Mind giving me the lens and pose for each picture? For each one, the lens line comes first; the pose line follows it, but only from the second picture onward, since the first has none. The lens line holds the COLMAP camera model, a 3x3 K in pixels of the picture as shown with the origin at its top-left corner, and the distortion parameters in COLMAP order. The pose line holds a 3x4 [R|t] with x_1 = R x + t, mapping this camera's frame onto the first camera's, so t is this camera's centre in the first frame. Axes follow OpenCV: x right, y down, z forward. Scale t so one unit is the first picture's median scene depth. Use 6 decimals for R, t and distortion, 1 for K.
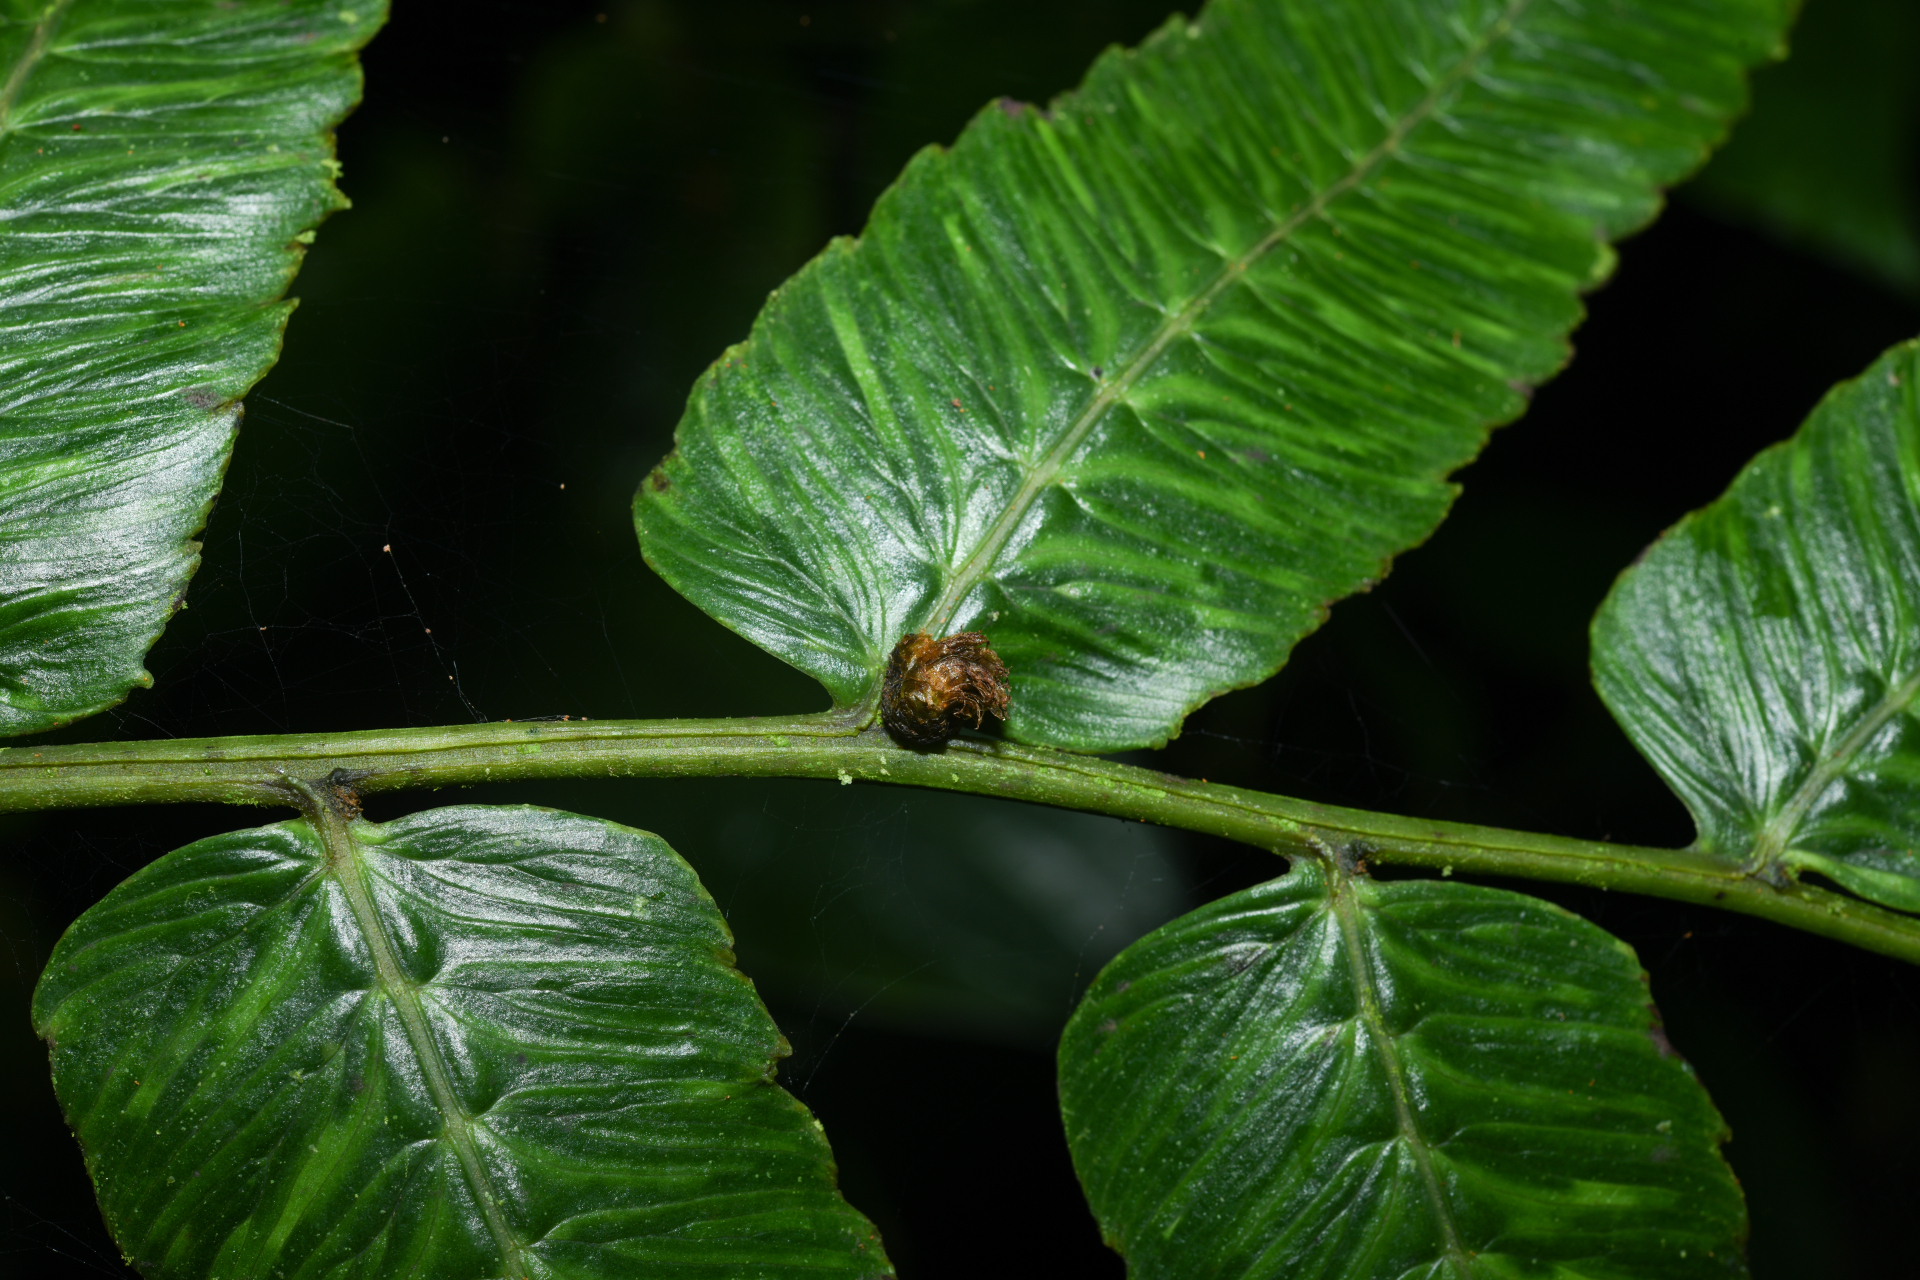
lens RADIAL K [[3077.5, 0, 960.0], [0, 3077.5, 640.0], [0, 0, 1]] dist [-0.071203, 0.499560]
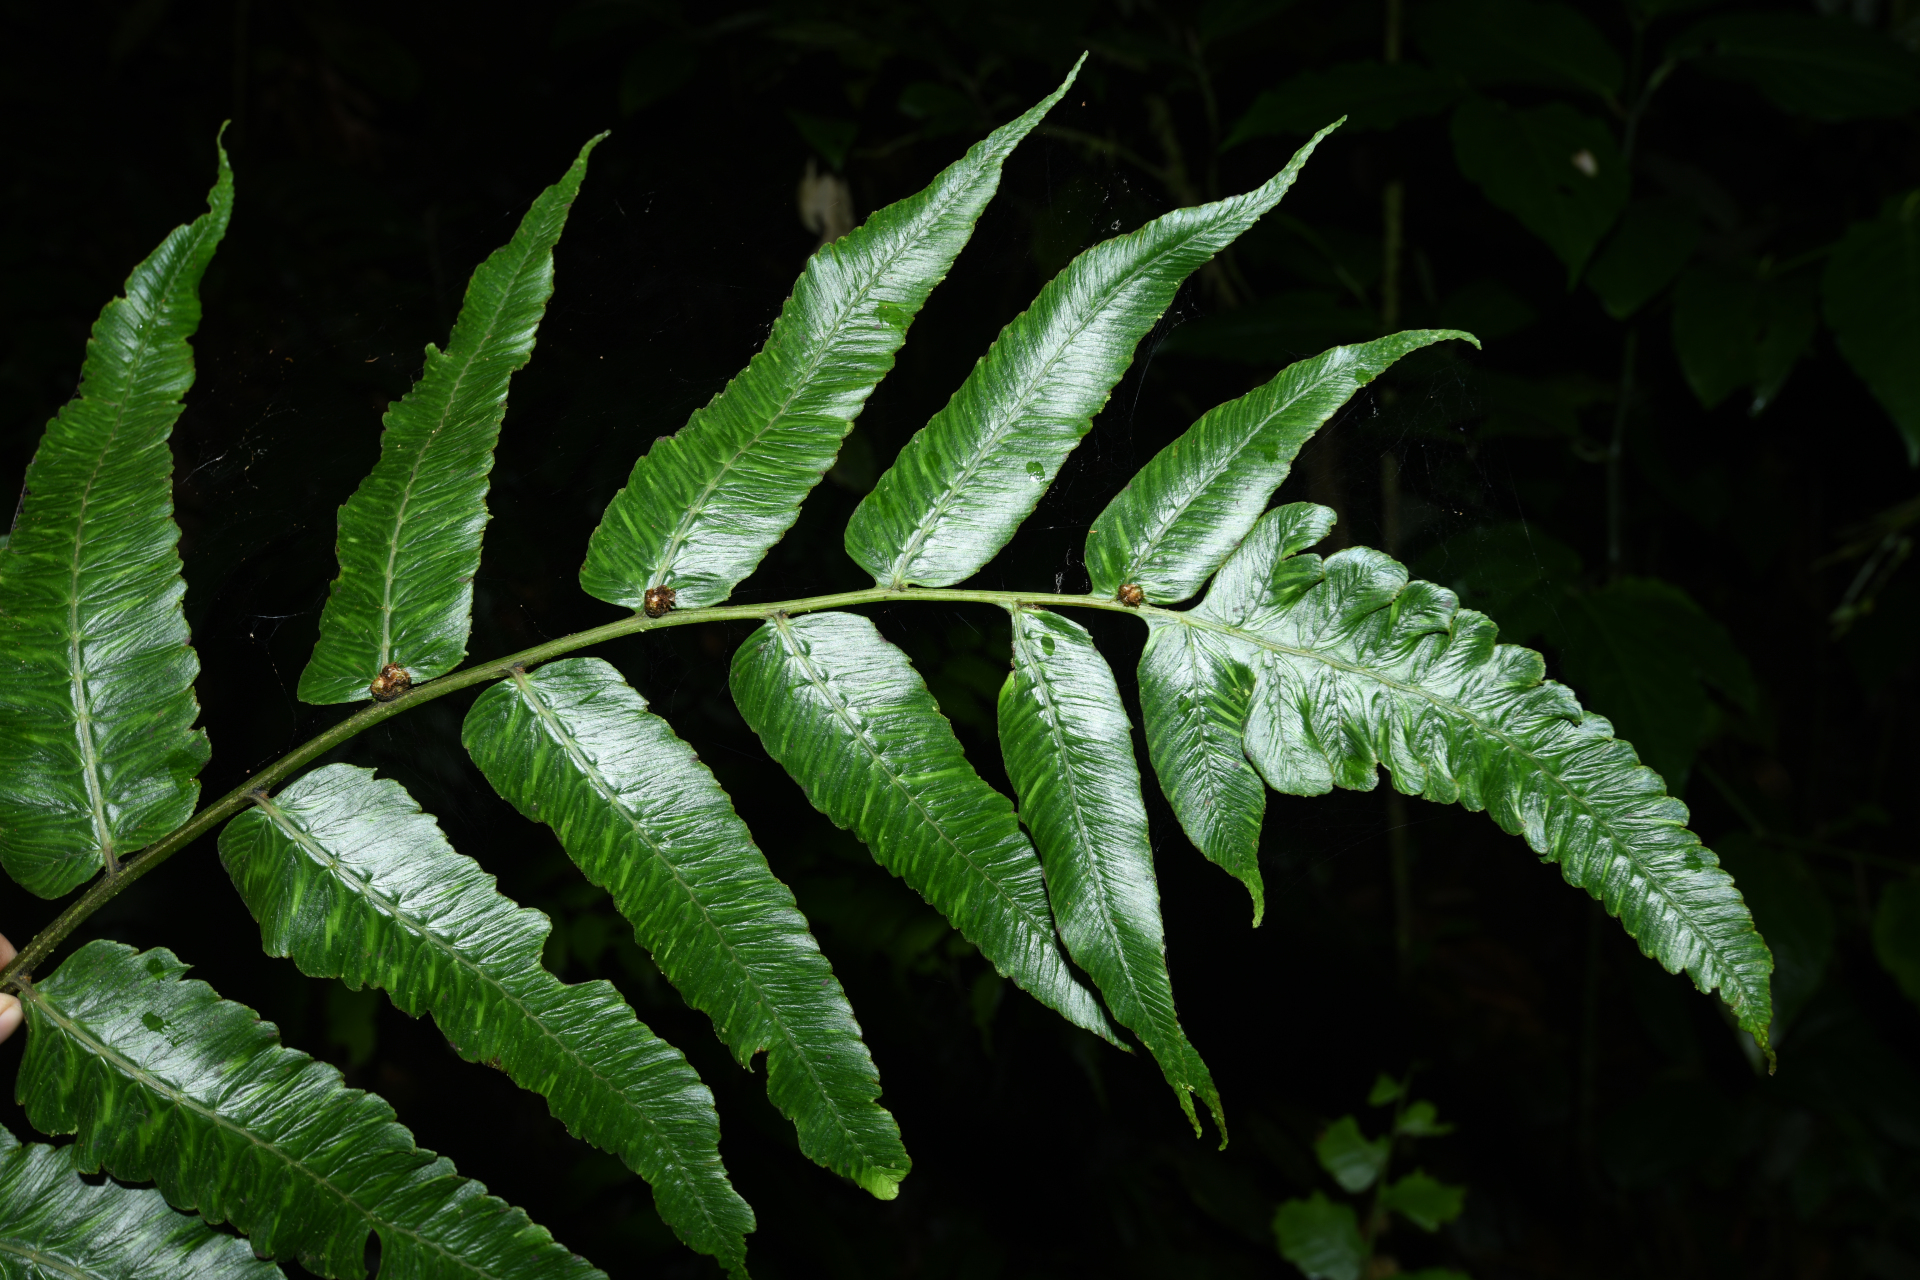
lens RADIAL K [[1797.2, 0, 960.0], [0, 1797.2, 640.0], [0, 0, 1]] dist [0.053091, -0.011651]
pose [[0.954074, -0.268356, -0.133142, 0.585792], [0.272242, 0.962160, 0.011545, 0.127702], [0.125006, -0.047262, 0.991030, -1.086501]]
